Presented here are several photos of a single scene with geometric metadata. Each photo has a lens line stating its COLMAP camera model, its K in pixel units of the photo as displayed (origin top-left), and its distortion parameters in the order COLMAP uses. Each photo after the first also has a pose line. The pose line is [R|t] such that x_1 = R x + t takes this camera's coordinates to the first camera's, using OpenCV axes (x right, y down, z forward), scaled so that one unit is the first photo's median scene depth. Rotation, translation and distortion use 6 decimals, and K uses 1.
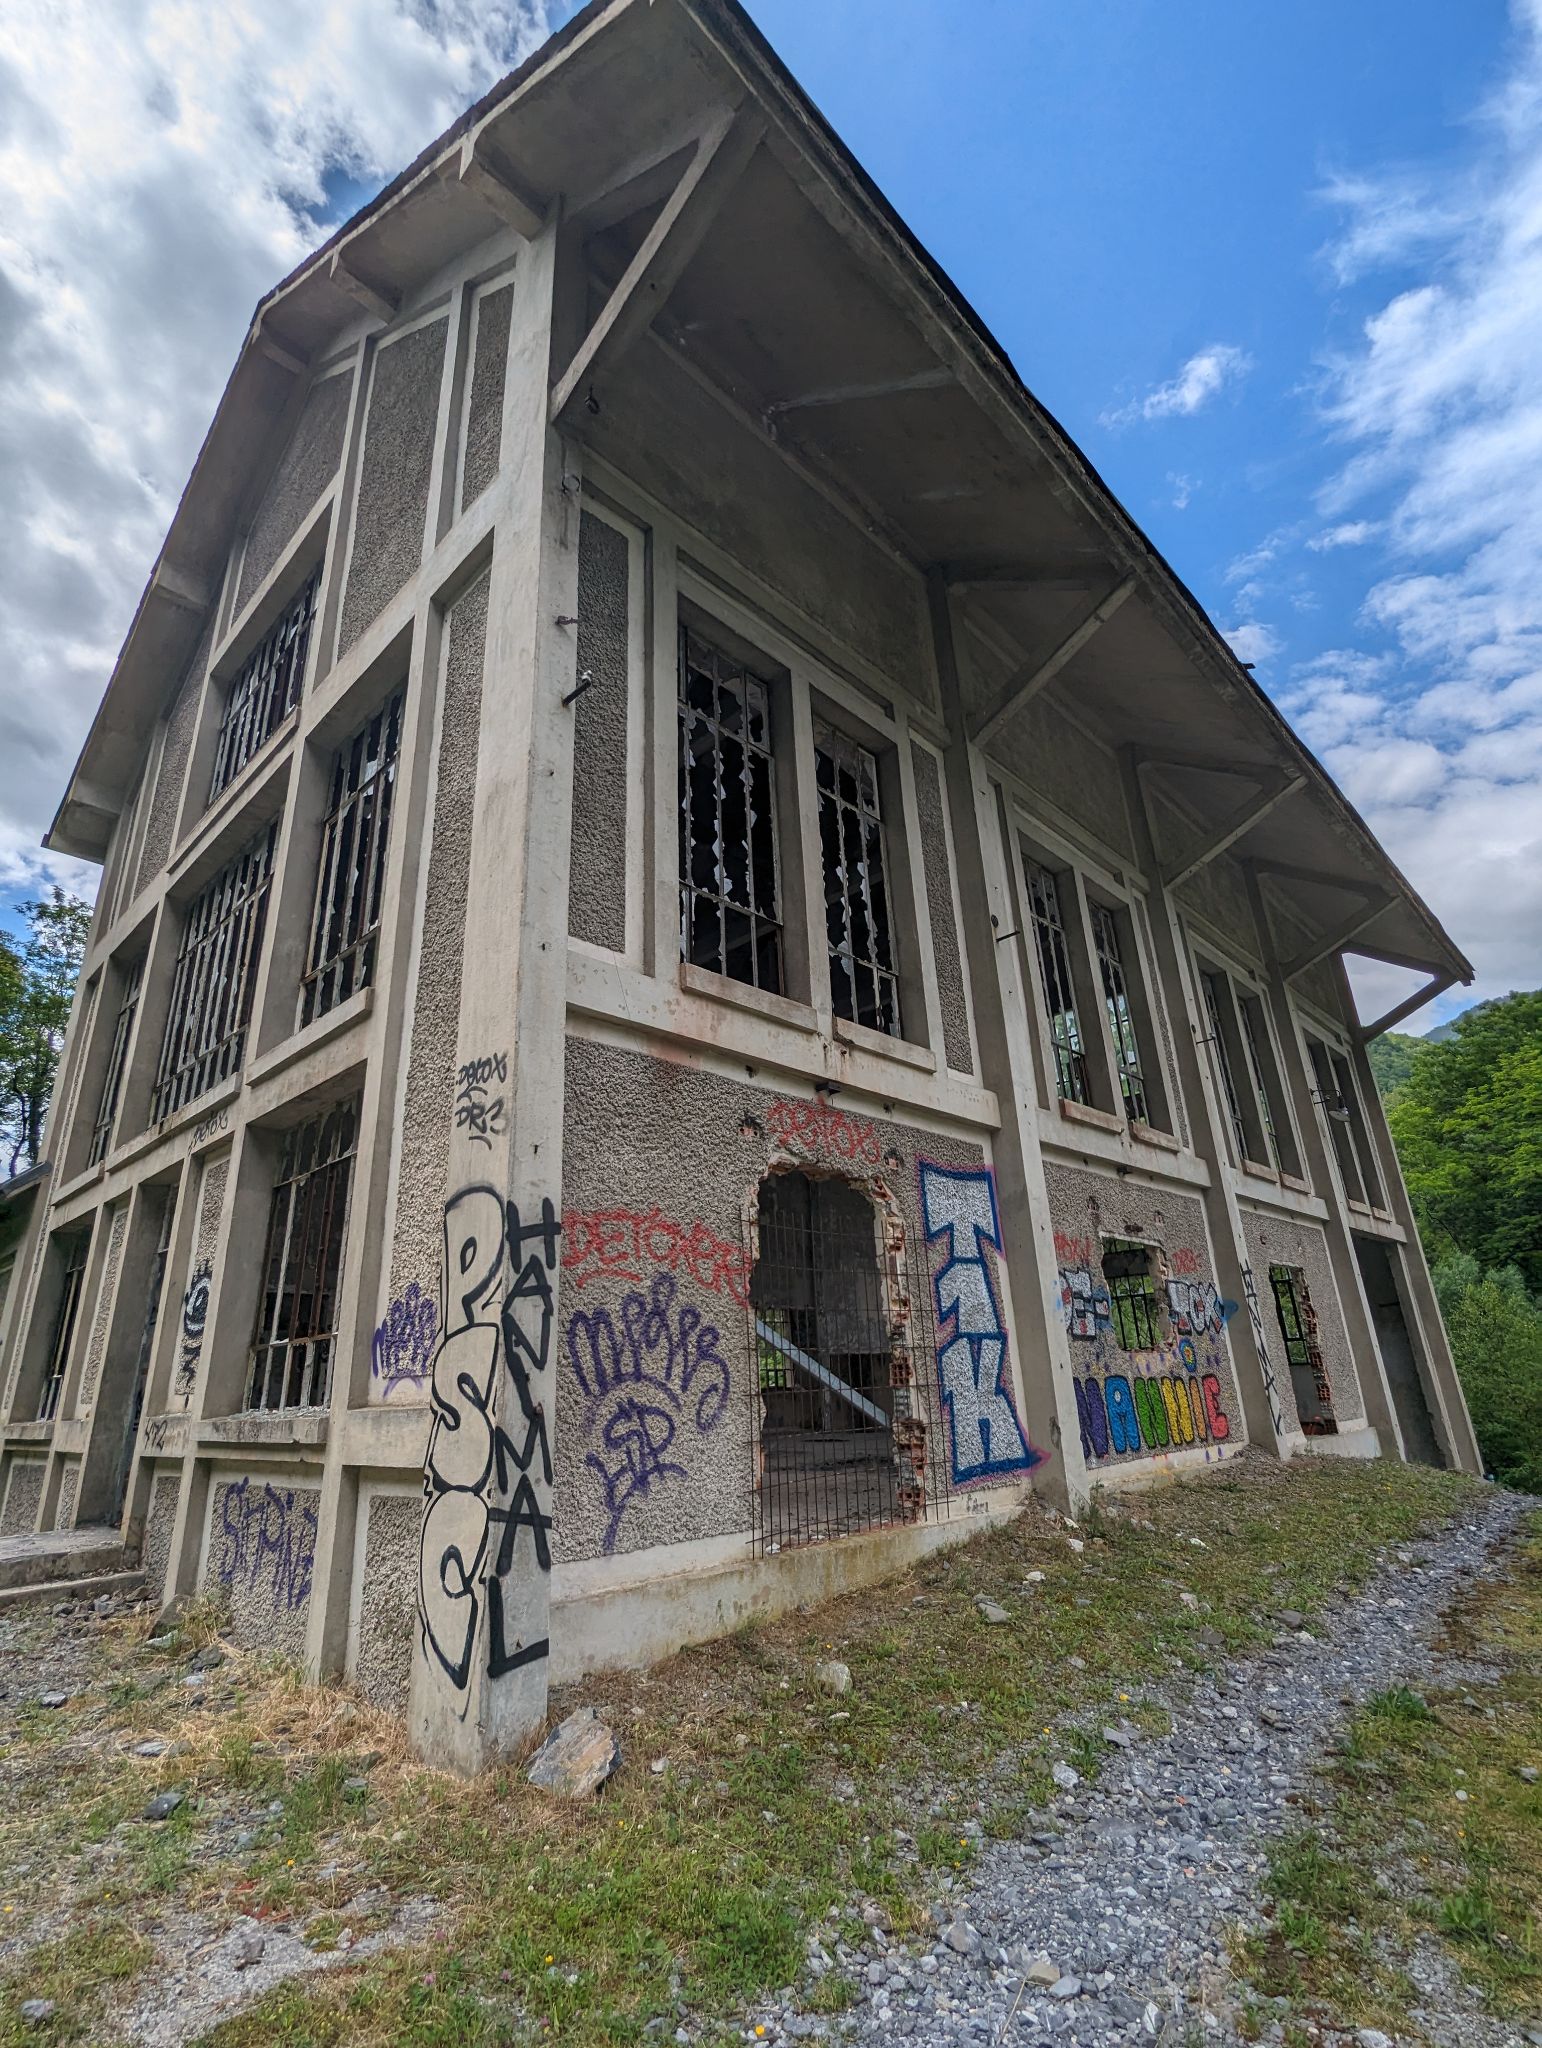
lens RADIAL K [[973.4, 0, 764.7], [0, 973.4, 1022.3], [0, 0, 1]] dist [-0.001172, 0.000114]
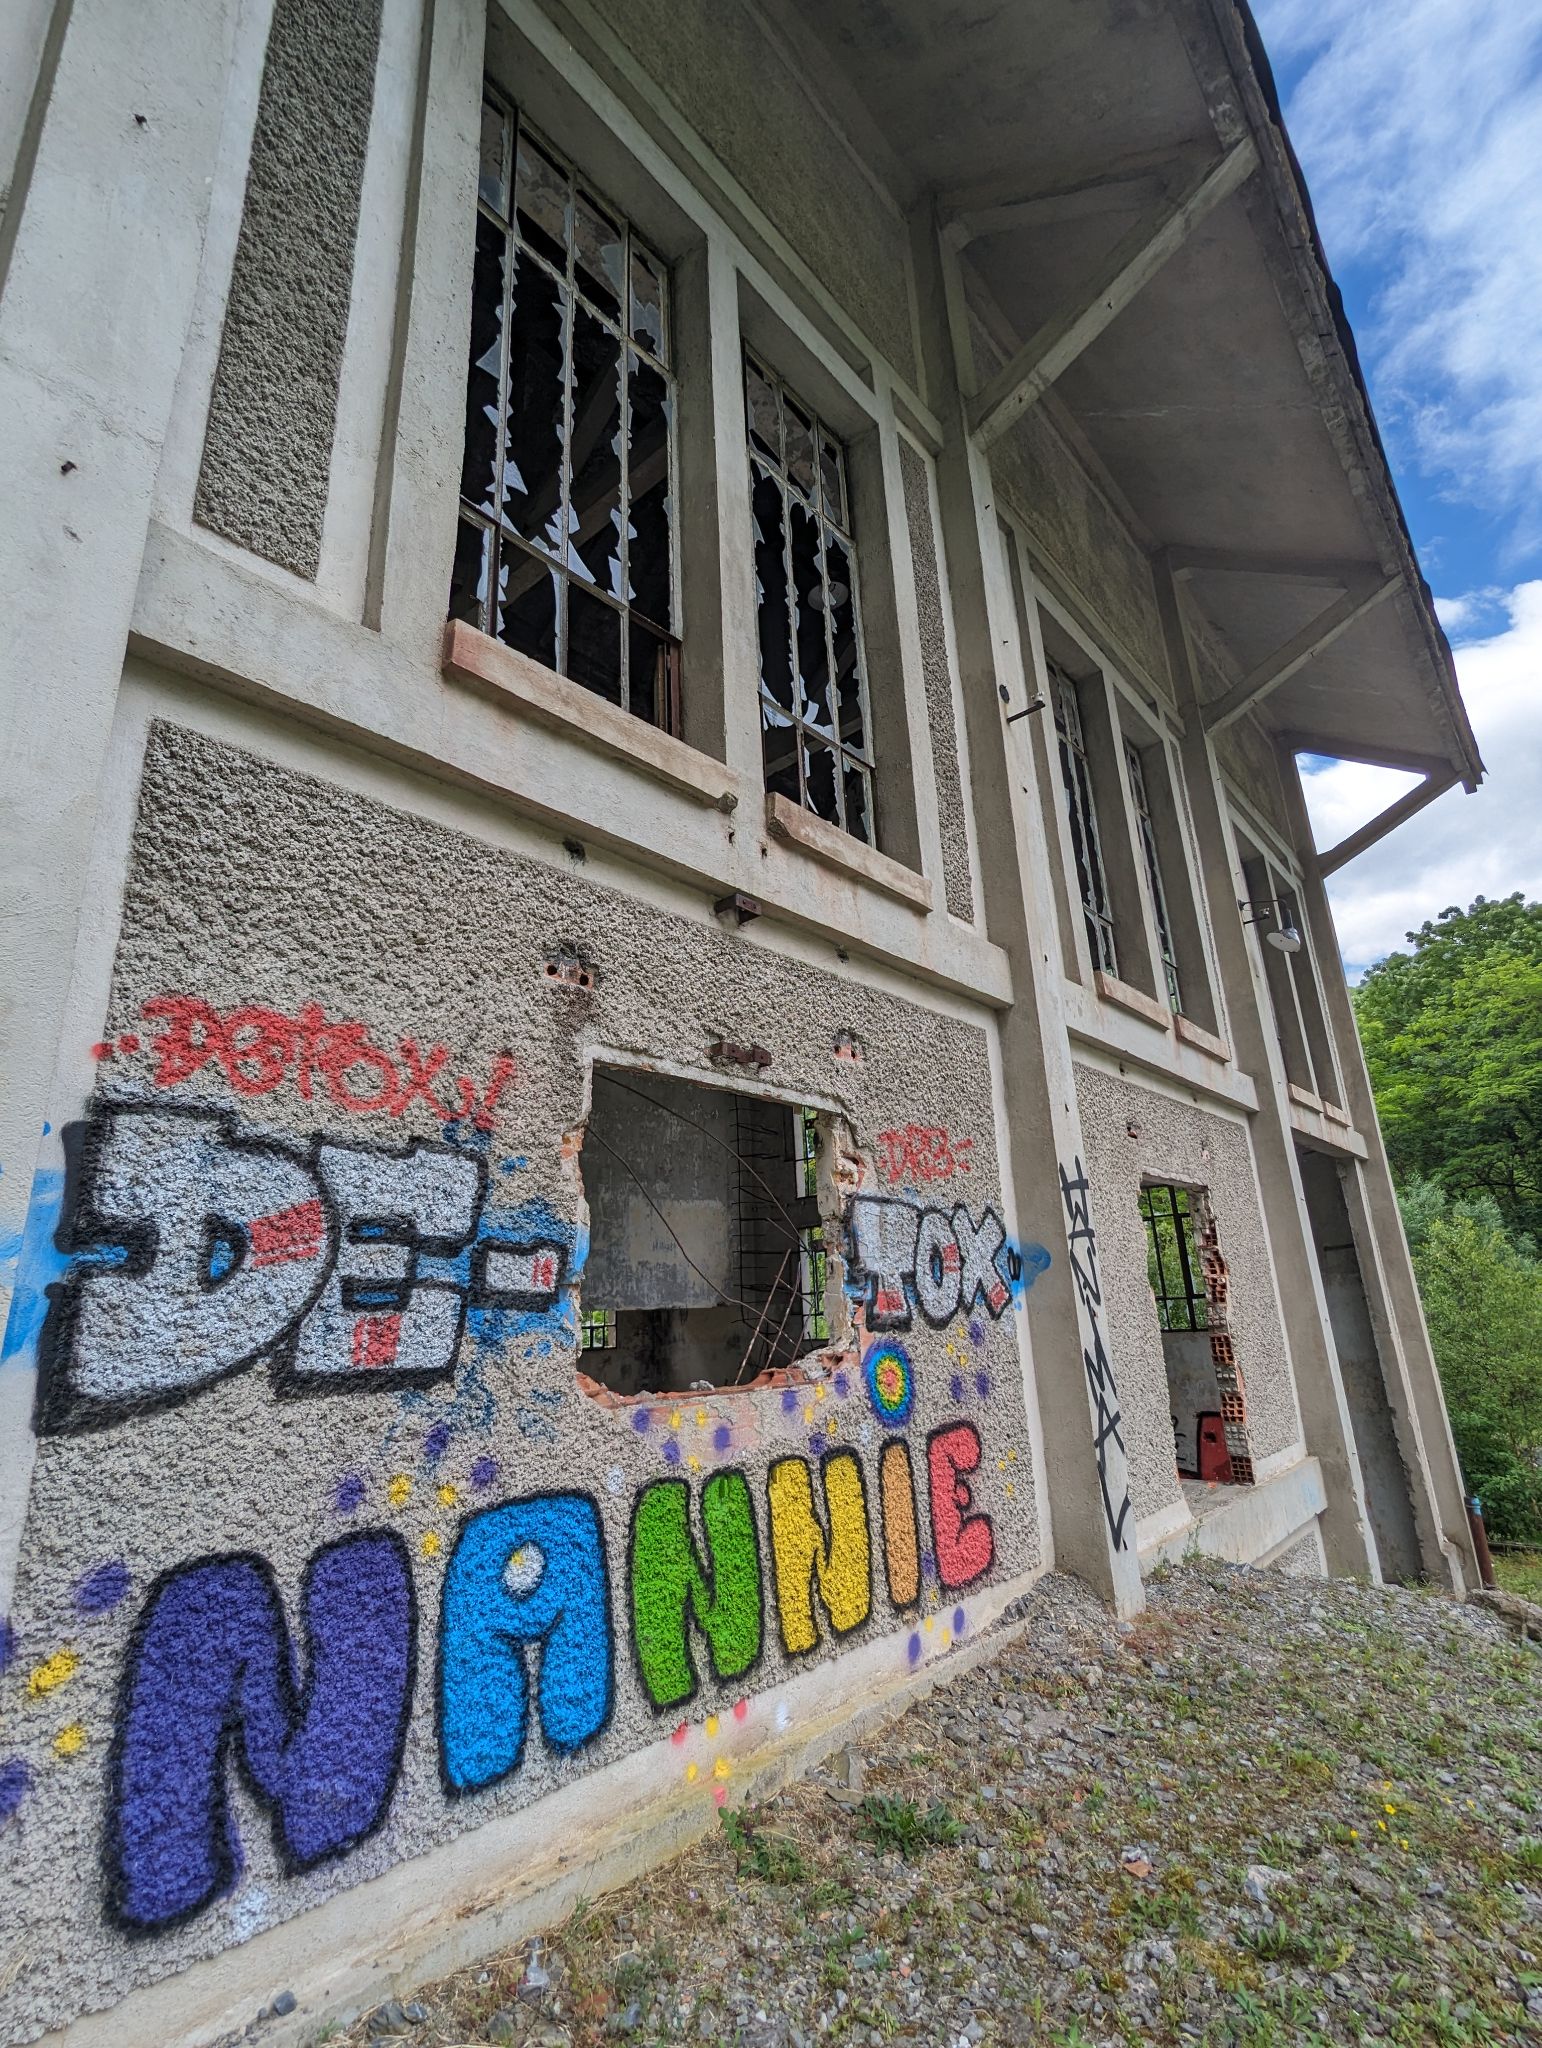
lens RADIAL K [[973.4, 0, 773.8], [0, 973.4, 1026.3], [0, 0, 1]] dist [-0.001172, 0.000114]
pose [[0.998399, 0.013219, 0.054996, 0.276298], [-0.016665, 0.997896, 0.062663, 0.132168], [-0.054052, -0.063479, 0.996518, 0.469049]]
